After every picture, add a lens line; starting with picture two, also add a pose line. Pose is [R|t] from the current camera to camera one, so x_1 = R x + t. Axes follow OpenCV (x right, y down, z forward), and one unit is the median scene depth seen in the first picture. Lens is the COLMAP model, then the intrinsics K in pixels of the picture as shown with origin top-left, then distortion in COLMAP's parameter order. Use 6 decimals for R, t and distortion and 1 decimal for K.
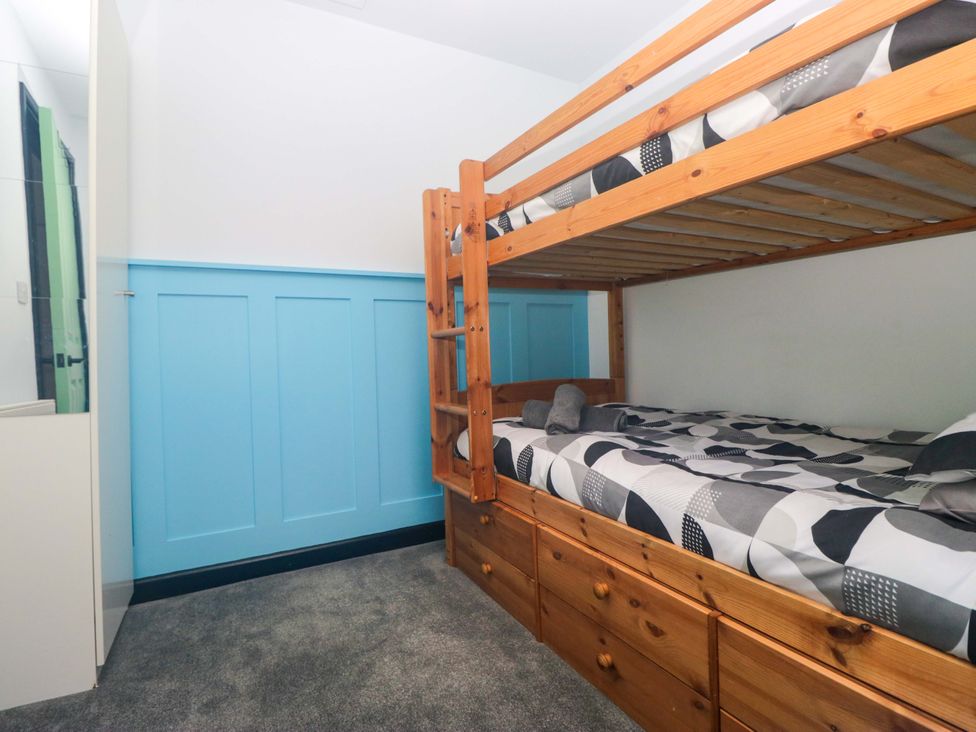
lens RADIAL K [[503.8, 0, 489.7], [0, 503.8, 360.1], [0, 0, 1]] dist [-0.021115, -0.008258]
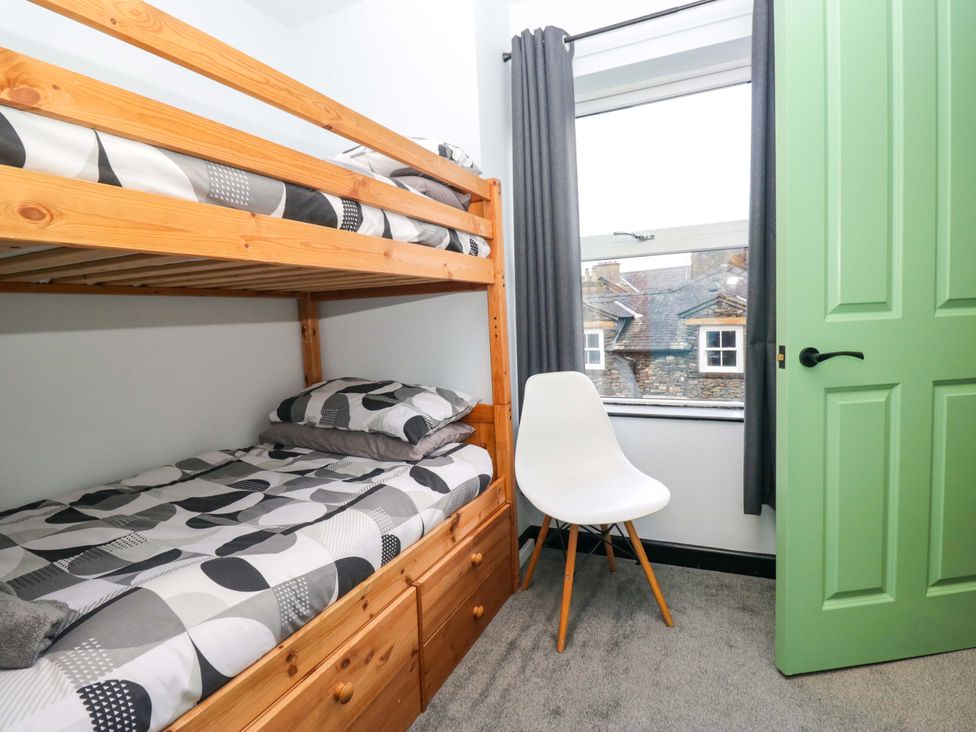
lens RADIAL K [[503.8, 0, 492.8], [0, 503.8, 359.0], [0, 0, 1]] dist [-0.021115, -0.008258]
pose [[-0.599191, -0.010614, 0.800536, -0.556998], [0.077691, 0.994422, 0.071335, -0.134614], [-0.796828, 0.104938, -0.595024, 1.149971]]
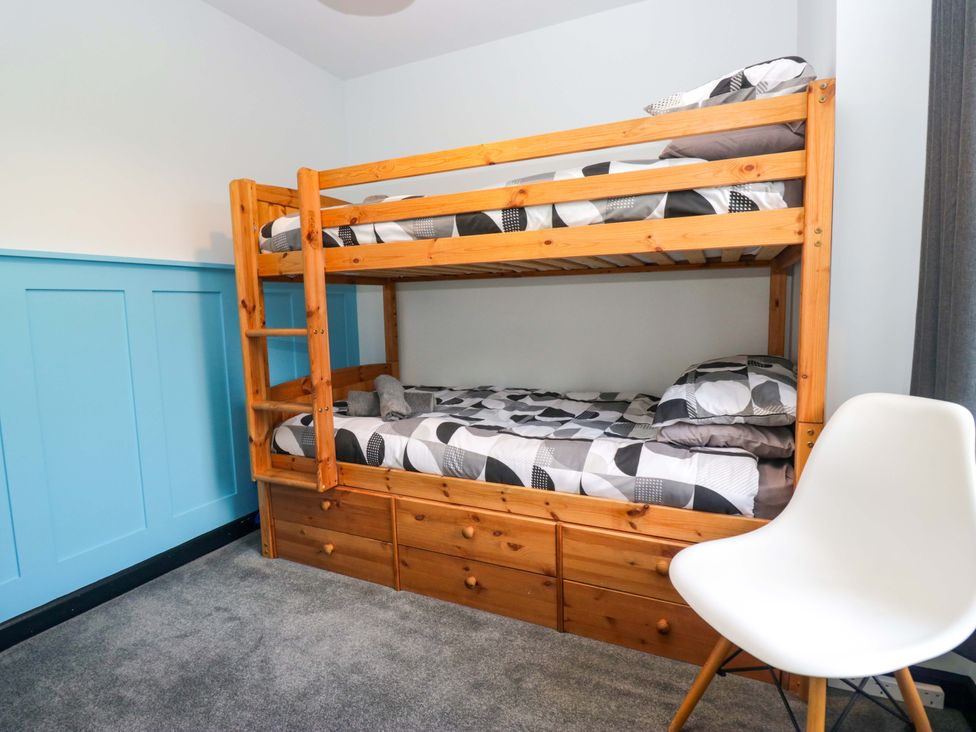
lens RADIAL K [[503.8, 0, 496.6], [0, 503.8, 361.2], [0, 0, 1]] dist [-0.021115, -0.008258]
pose [[0.796817, -0.056444, 0.601578, -0.473792], [0.011144, 0.996831, 0.078770, -0.101820], [-0.604118, -0.056061, 0.794921, -0.098099]]
